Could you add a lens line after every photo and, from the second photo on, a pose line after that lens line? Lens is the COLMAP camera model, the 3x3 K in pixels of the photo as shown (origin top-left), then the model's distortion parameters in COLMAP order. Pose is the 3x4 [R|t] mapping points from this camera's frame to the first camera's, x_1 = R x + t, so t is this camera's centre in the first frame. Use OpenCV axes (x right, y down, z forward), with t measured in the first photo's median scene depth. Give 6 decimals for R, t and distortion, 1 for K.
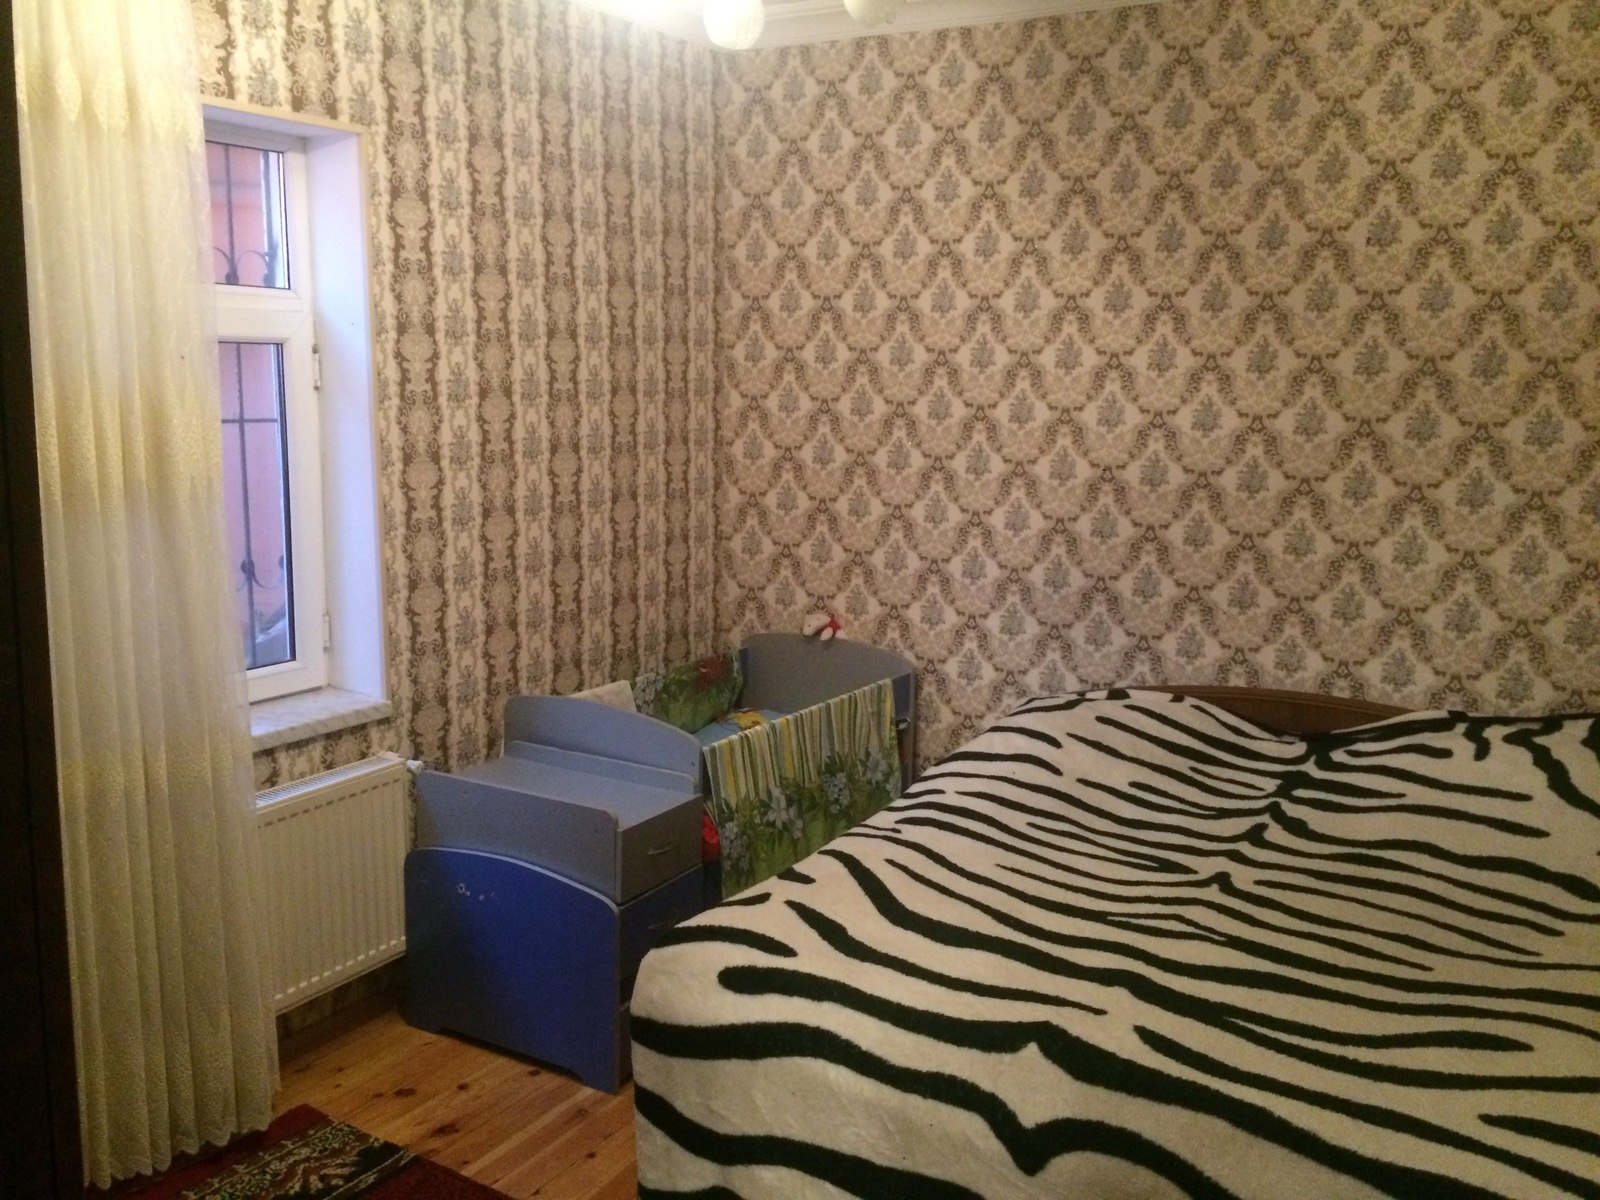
lens RADIAL K [[1375.8, 0, 800.0], [0, 1375.8, 600.0], [0, 0, 1]] dist [0.080571, -0.116054]
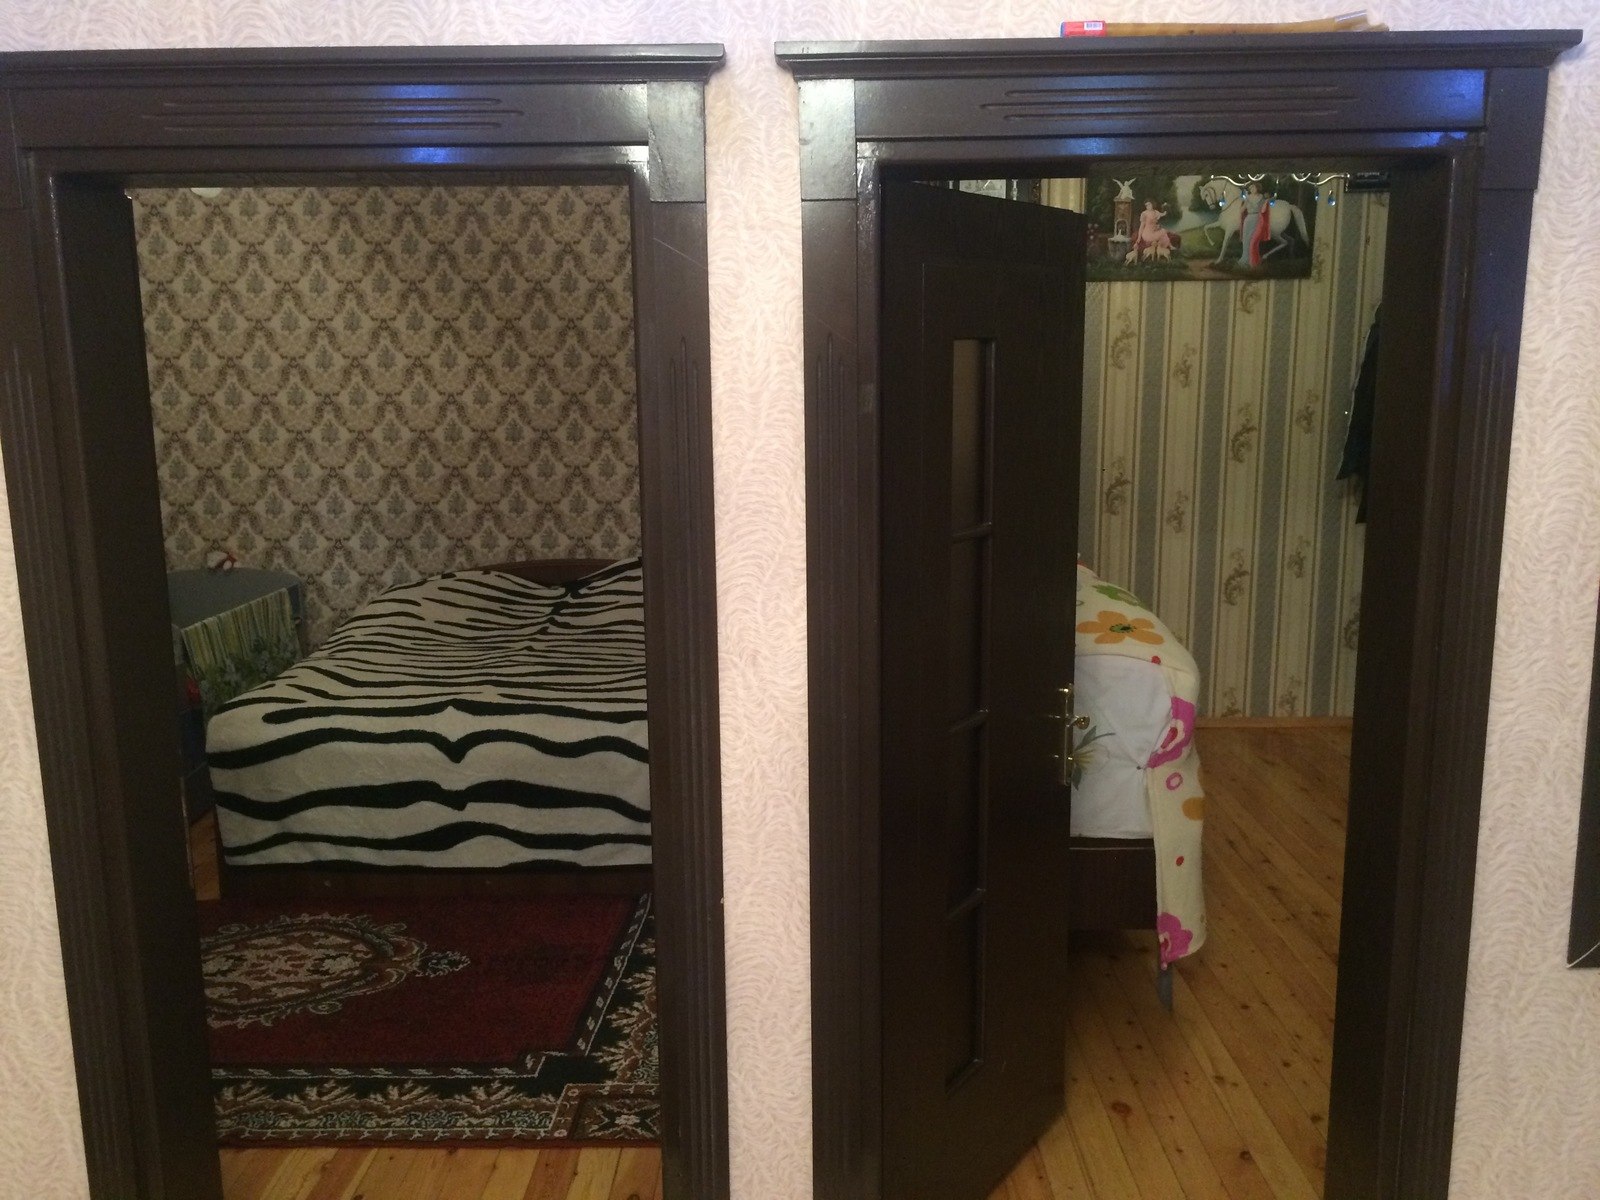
lens RADIAL K [[1356.1, 0, 806.9], [0, 1356.1, 604.6], [0, 0, 1]] dist [0.073184, -0.112965]
pose [[0.856703, -0.119830, 0.501697, -0.204828], [0.113910, 0.992579, 0.042562, 0.083711], [-0.503075, 0.020685, 0.863995, -0.549021]]
